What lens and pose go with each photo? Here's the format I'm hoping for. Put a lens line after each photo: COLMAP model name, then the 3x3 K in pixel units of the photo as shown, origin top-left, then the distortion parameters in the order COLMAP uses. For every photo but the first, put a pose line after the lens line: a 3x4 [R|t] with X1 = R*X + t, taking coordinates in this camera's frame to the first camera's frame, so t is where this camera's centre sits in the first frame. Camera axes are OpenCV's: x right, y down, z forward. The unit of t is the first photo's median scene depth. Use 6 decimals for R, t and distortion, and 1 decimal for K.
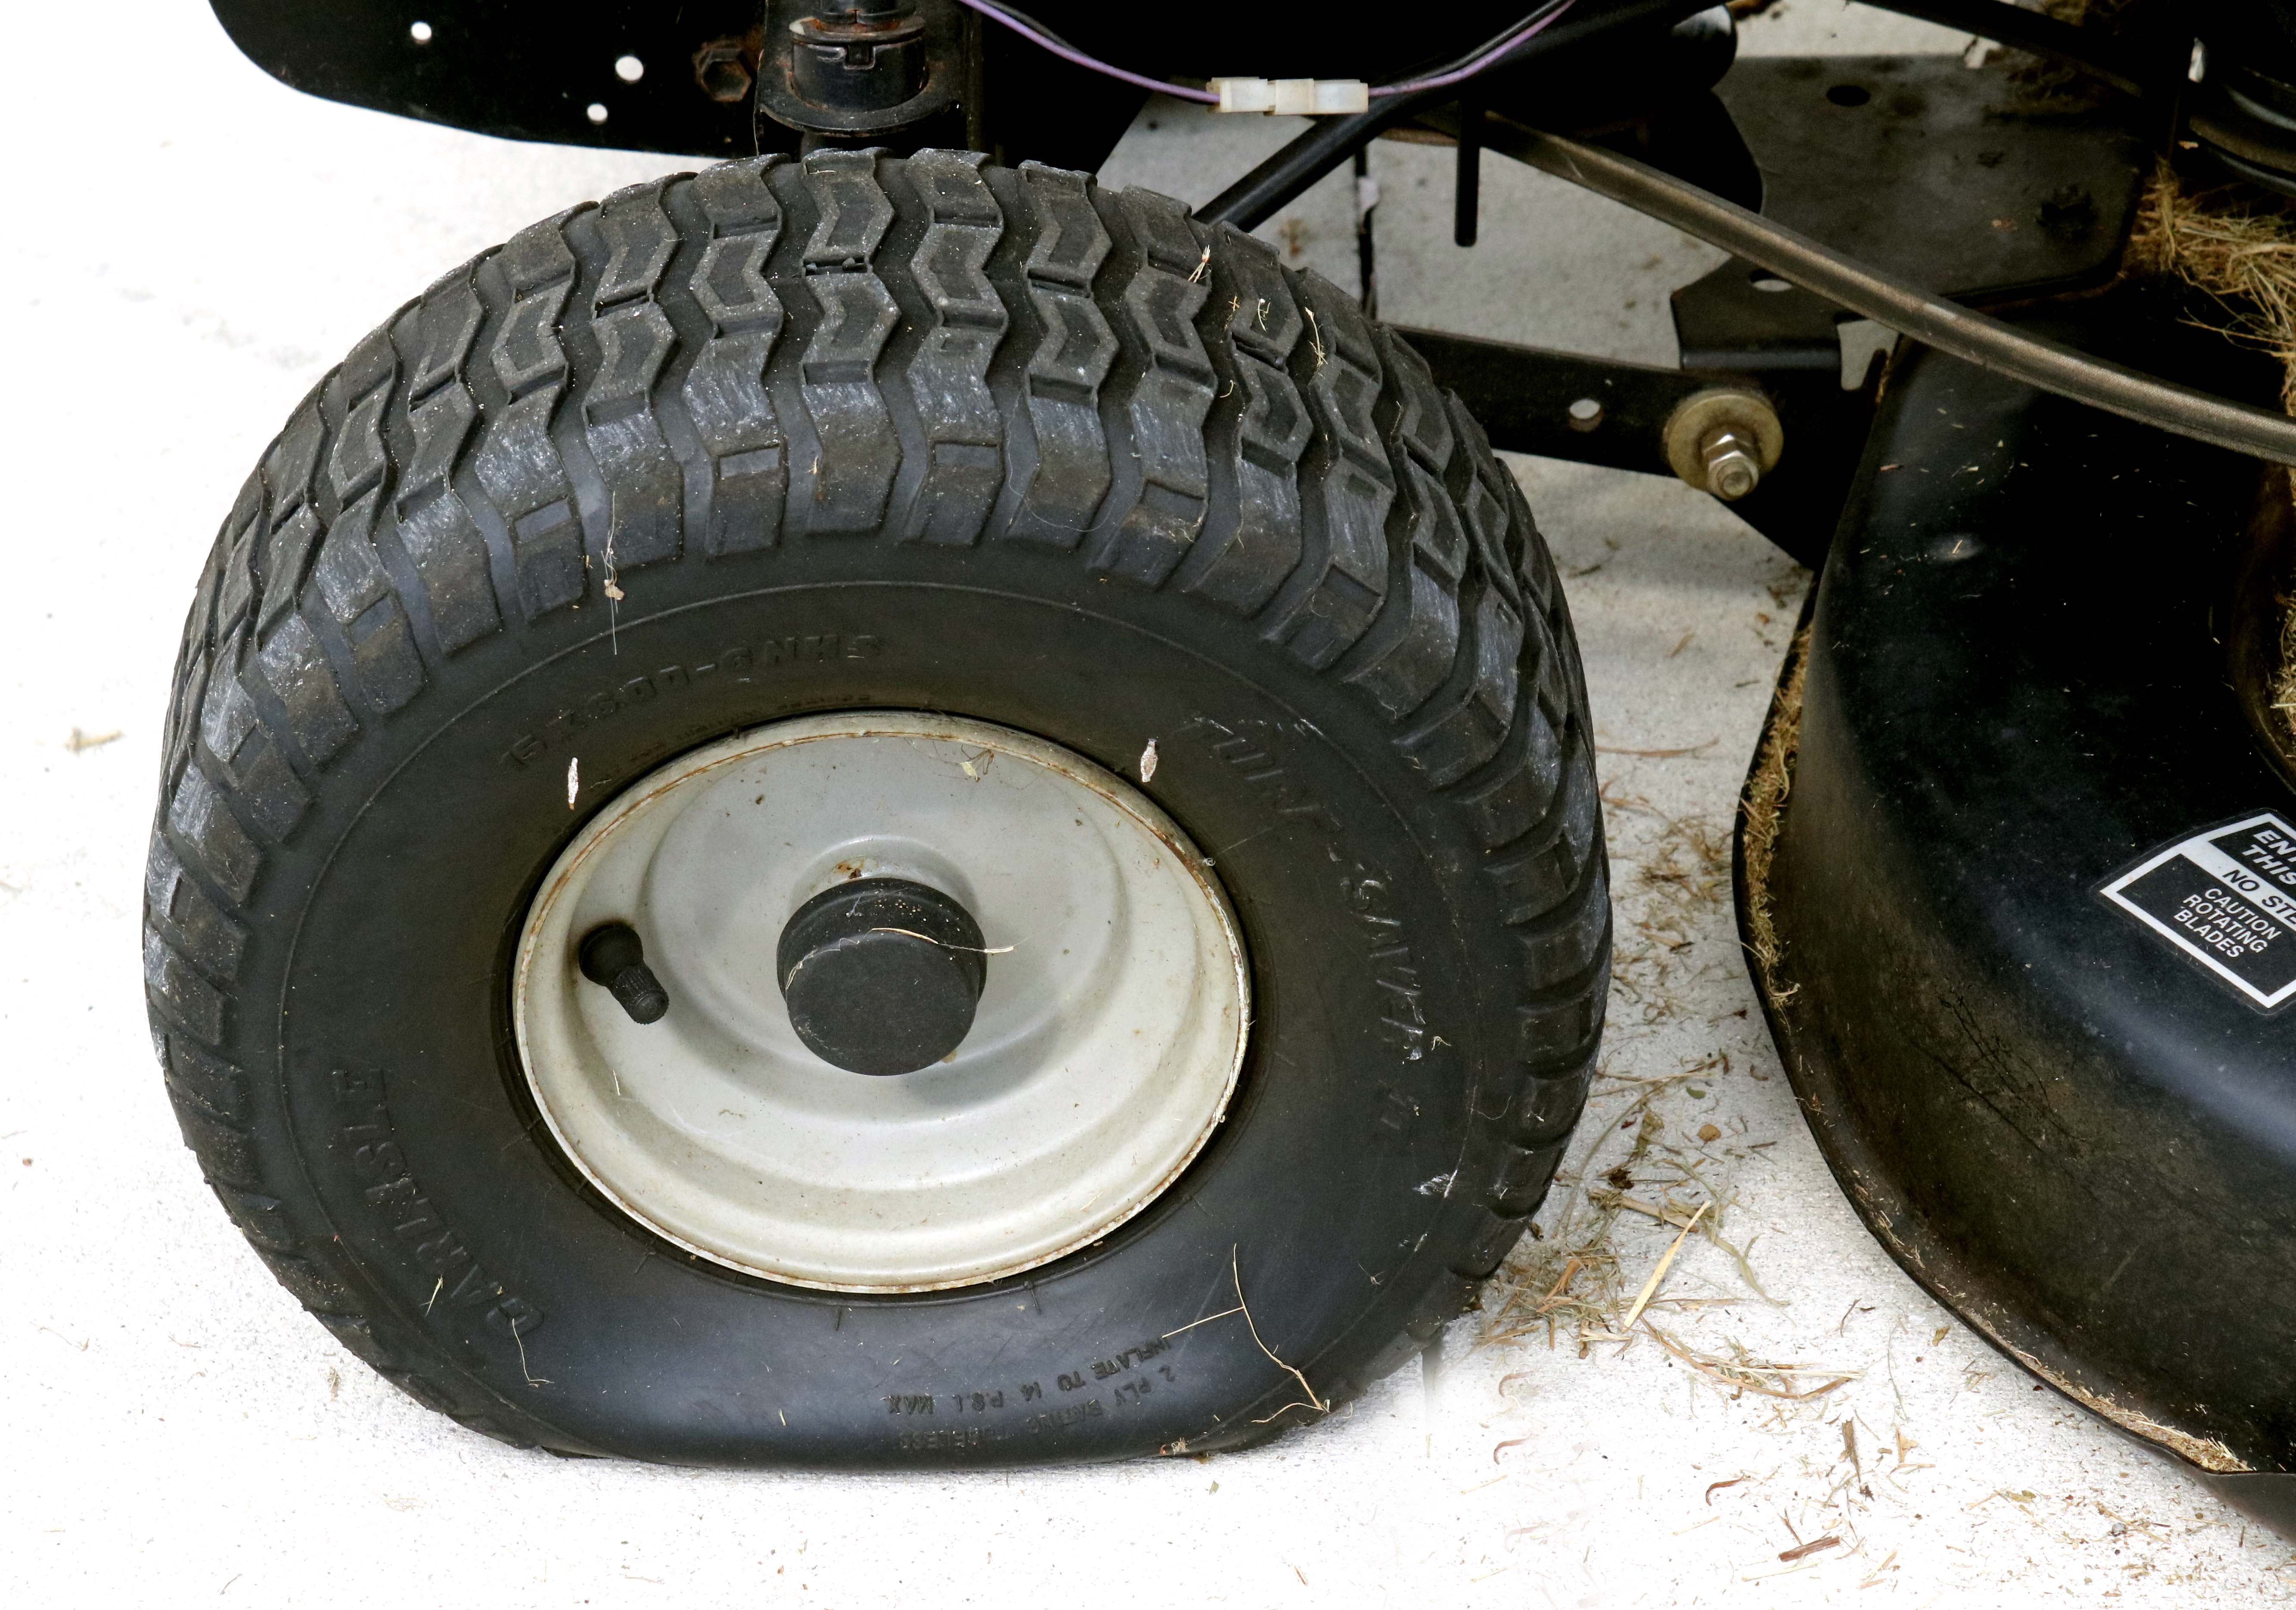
lens RADIAL K [[5691.2, 0, 1148.0], [0, 5691.2, 805.0], [0, 0, 1]] dist [0.078322, 0.249865]
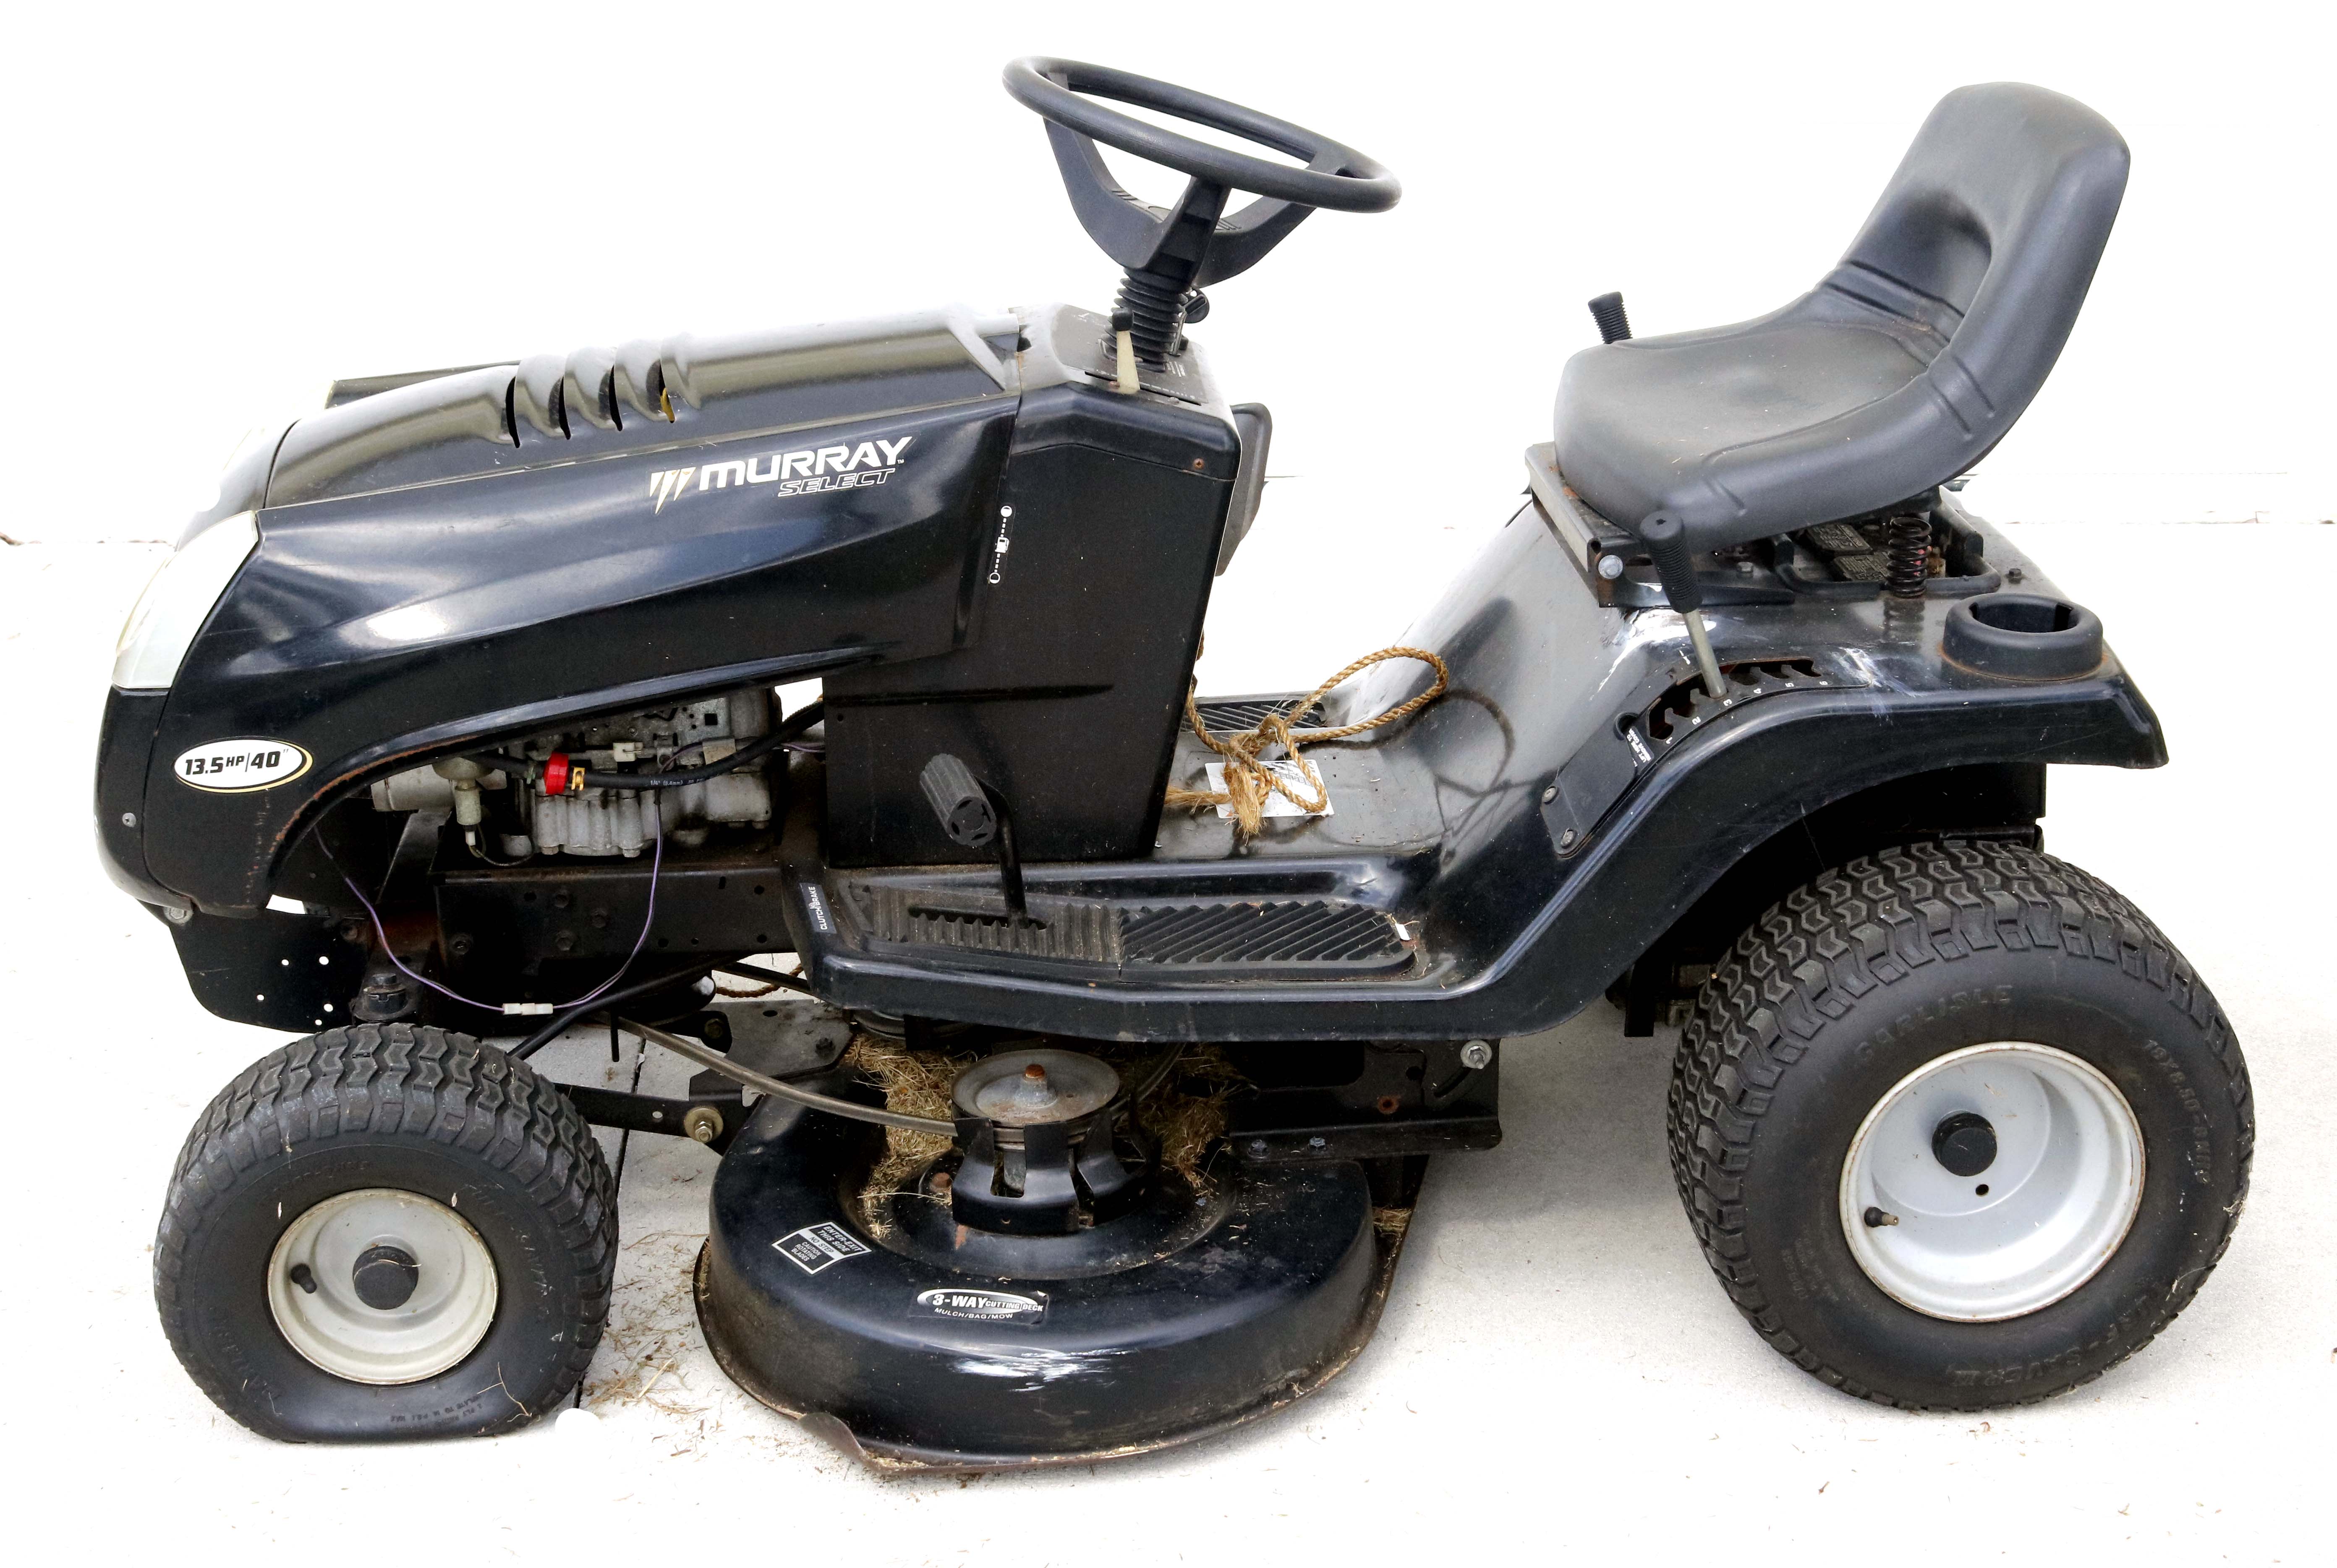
lens RADIAL K [[3344.1, 0, 1168.5], [0, 3344.1, 784.0], [0, 0, 1]] dist [-0.019960, 0.027429]
pose [[0.996456, -0.018649, 0.082027, 0.247849], [0.035692, 0.976720, -0.211527, 0.174004], [-0.076173, 0.213705, 0.973924, -0.948684]]
